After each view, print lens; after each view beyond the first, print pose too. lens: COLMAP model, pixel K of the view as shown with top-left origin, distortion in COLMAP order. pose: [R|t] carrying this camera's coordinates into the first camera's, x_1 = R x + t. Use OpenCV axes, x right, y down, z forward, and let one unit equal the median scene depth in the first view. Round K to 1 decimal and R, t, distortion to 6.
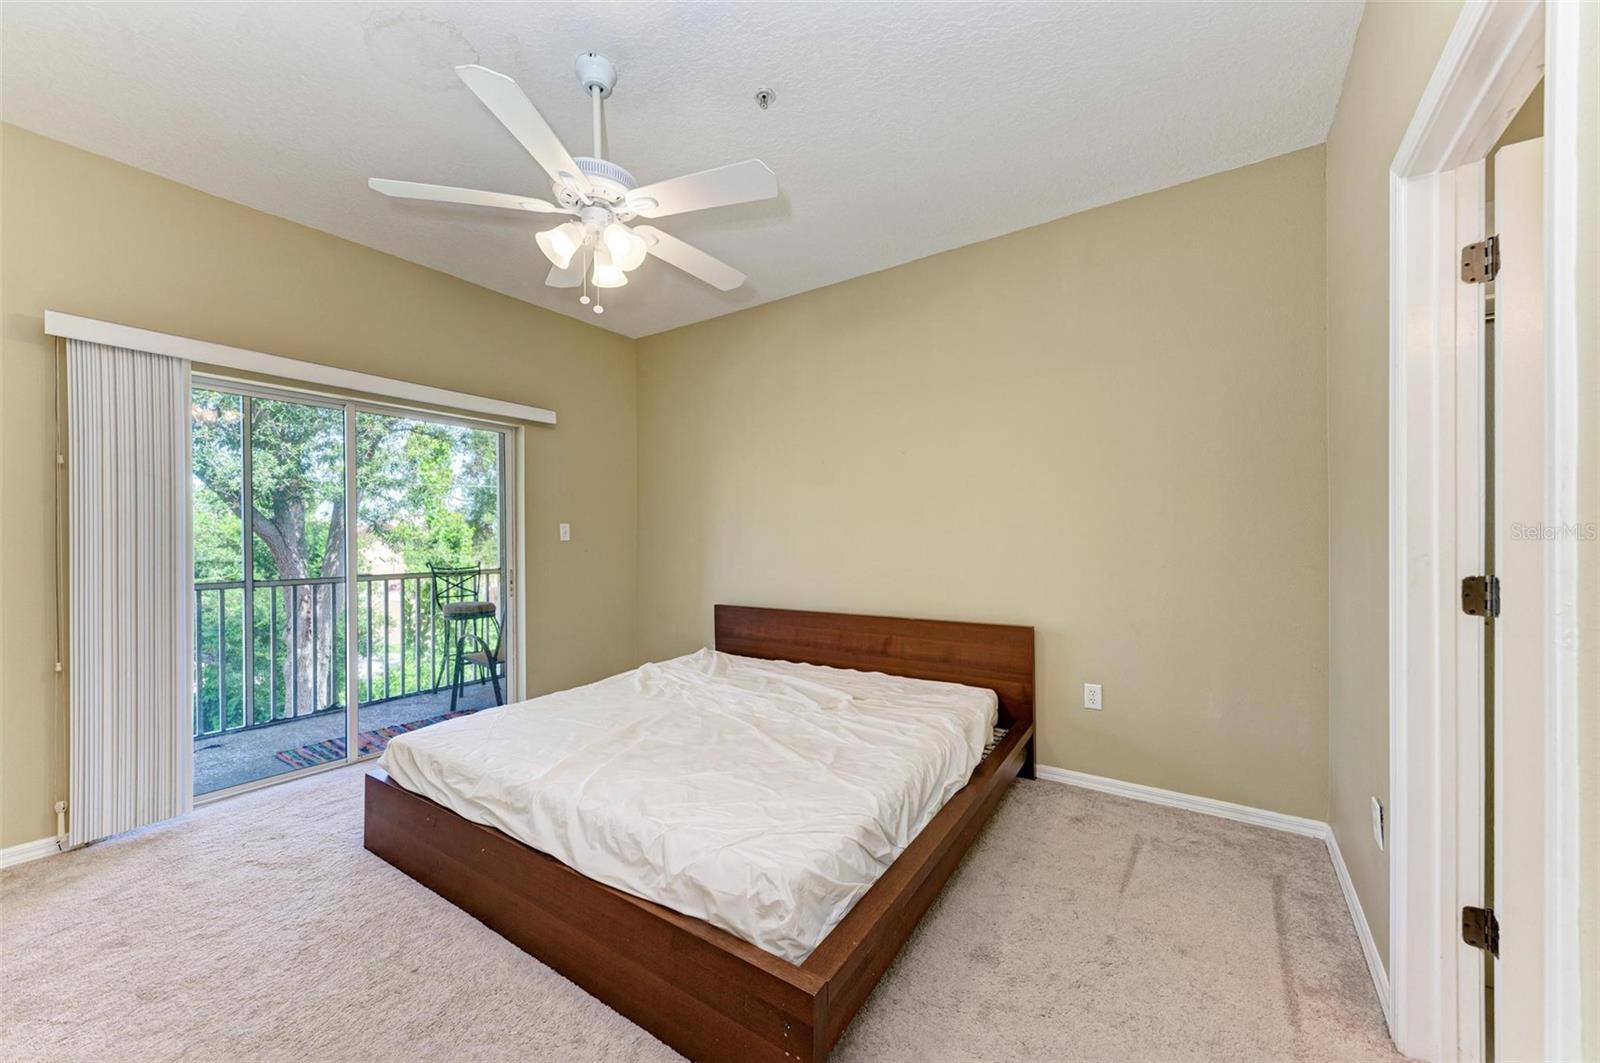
lens RADIAL K [[624.1, 0, 800.5], [0, 624.1, 540.0], [0, 0, 1]] dist [-0.000962, 0.000025]
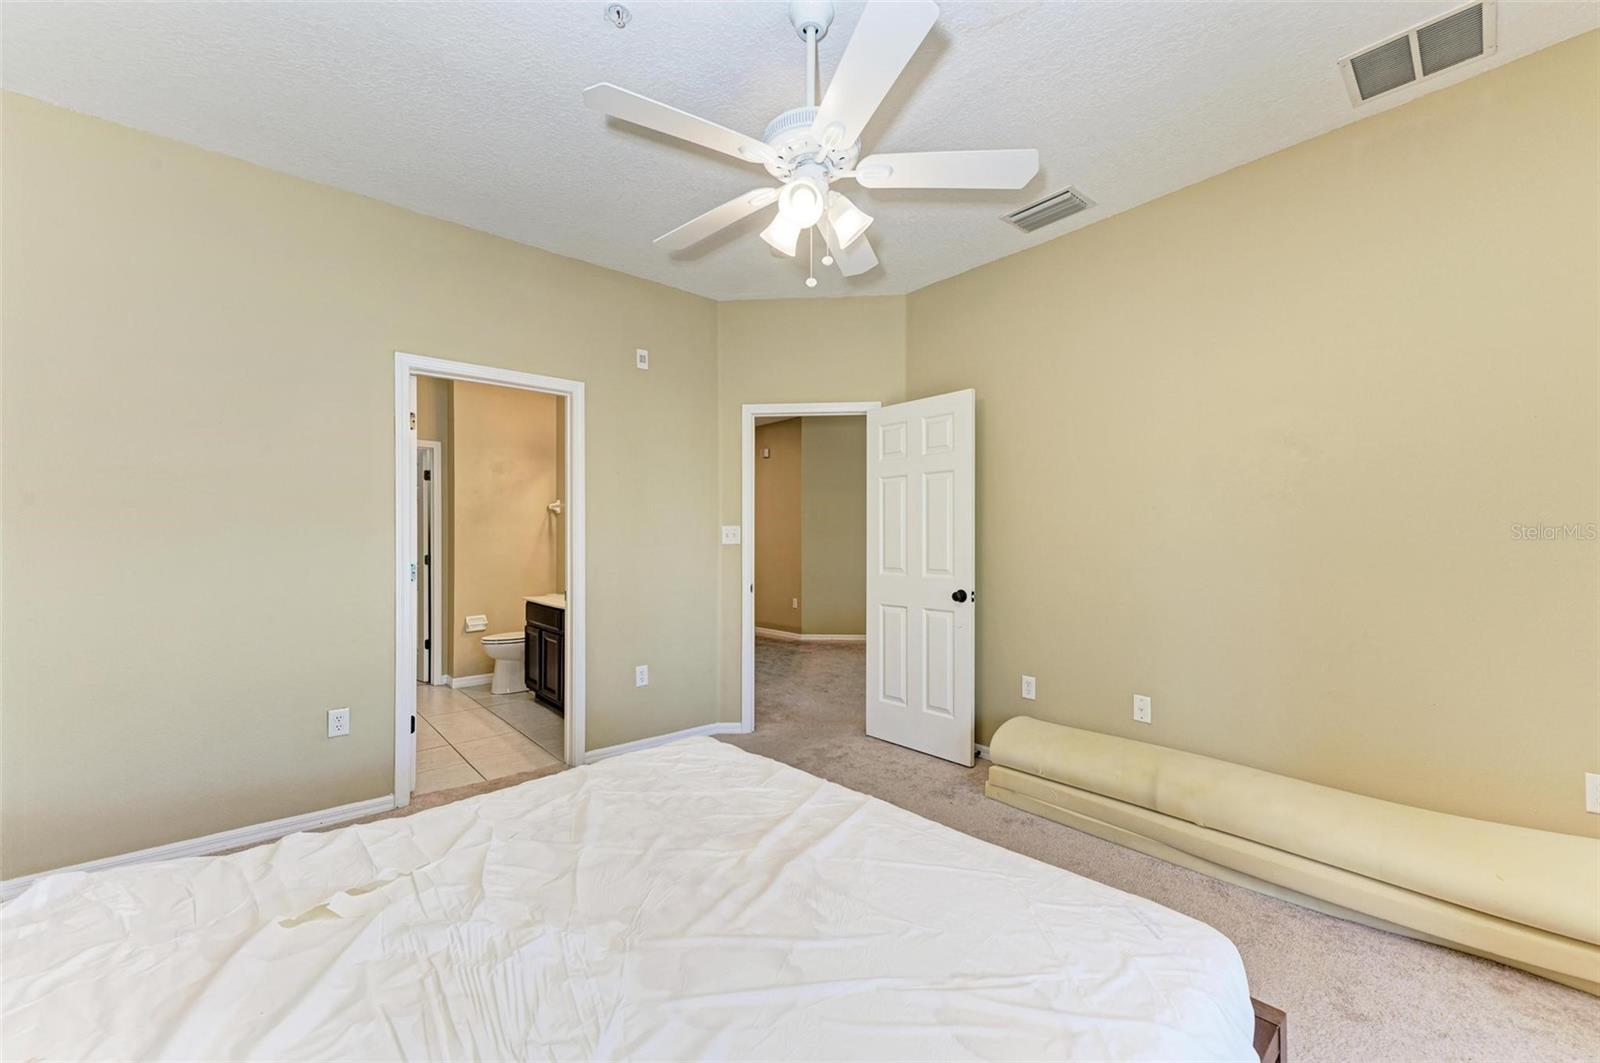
lens RADIAL K [[624.1, 0, 800.5], [0, 624.1, 540.0], [0, 0, 1]] dist [-0.000962, 0.000025]
pose [[-0.968250, 0.007046, 0.249883, -0.437385], [0.007655, 0.999970, 0.001465, -0.010800], [-0.249865, 0.003332, -0.968275, 1.539791]]
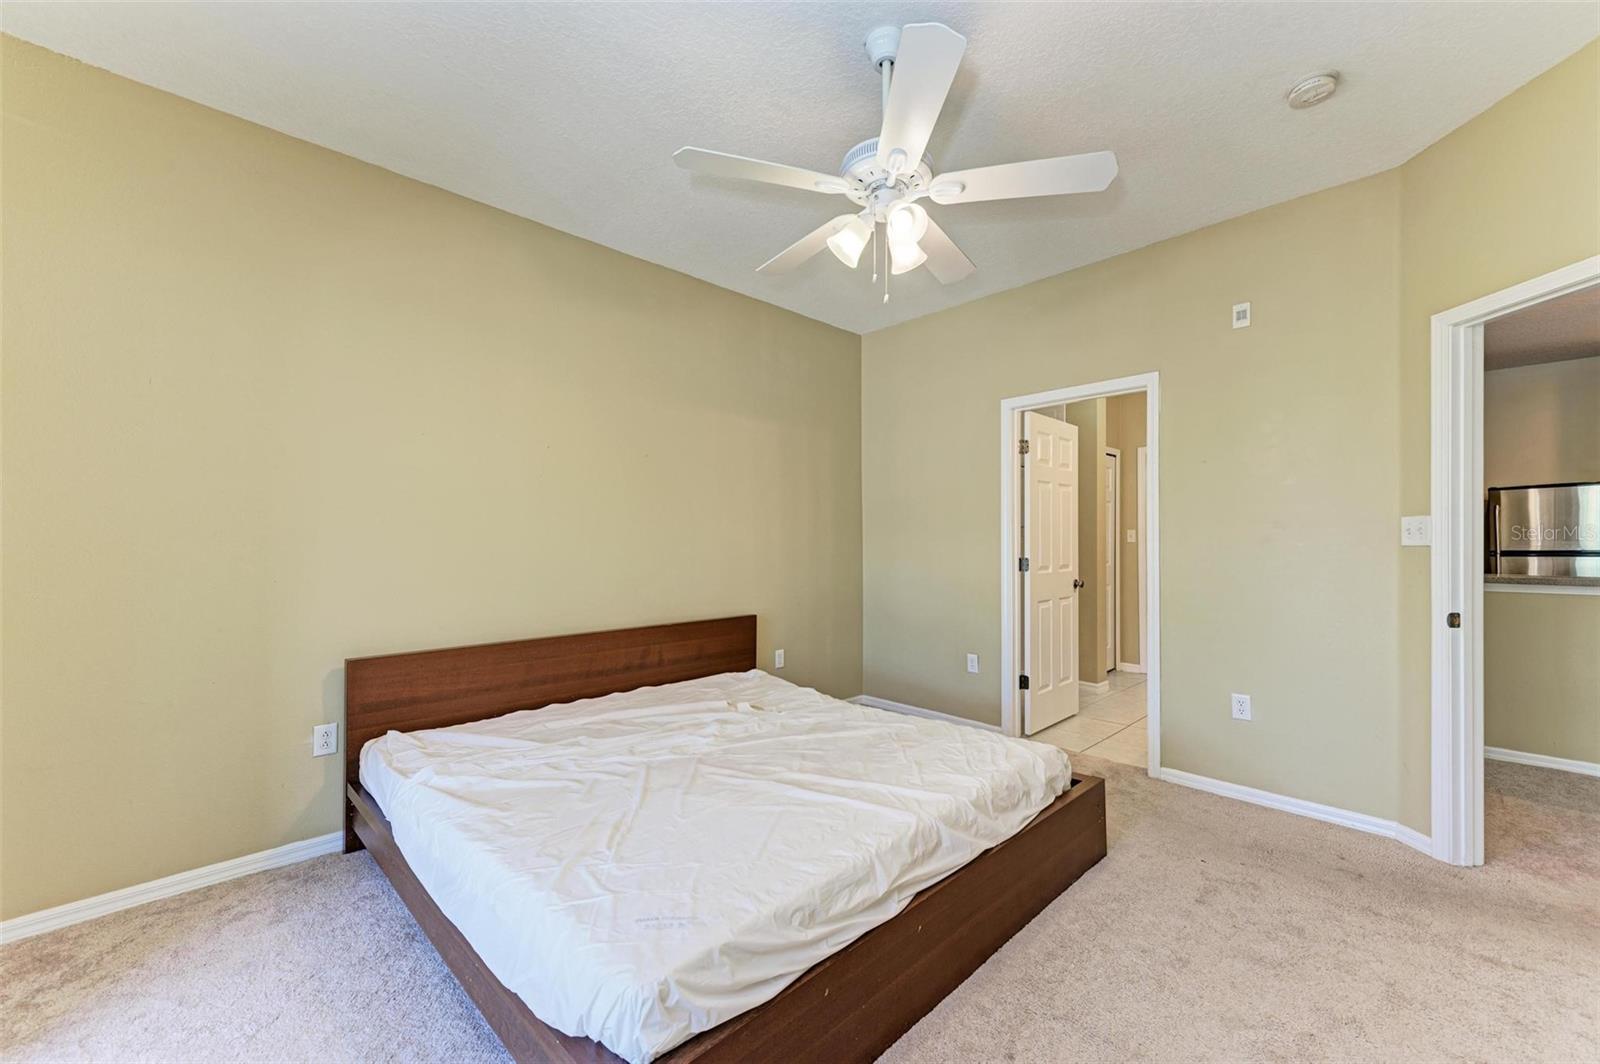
lens RADIAL K [[639.9, 0, 818.5], [0, 639.9, 537.3], [0, 0, 1]] dist [0.001251, 0.000114]
pose [[0.184232, 0.006693, 0.982860, -1.071117], [0.004631, 0.999960, -0.007677, -0.008932], [-0.982872, 0.005966, 0.184193, 0.762635]]
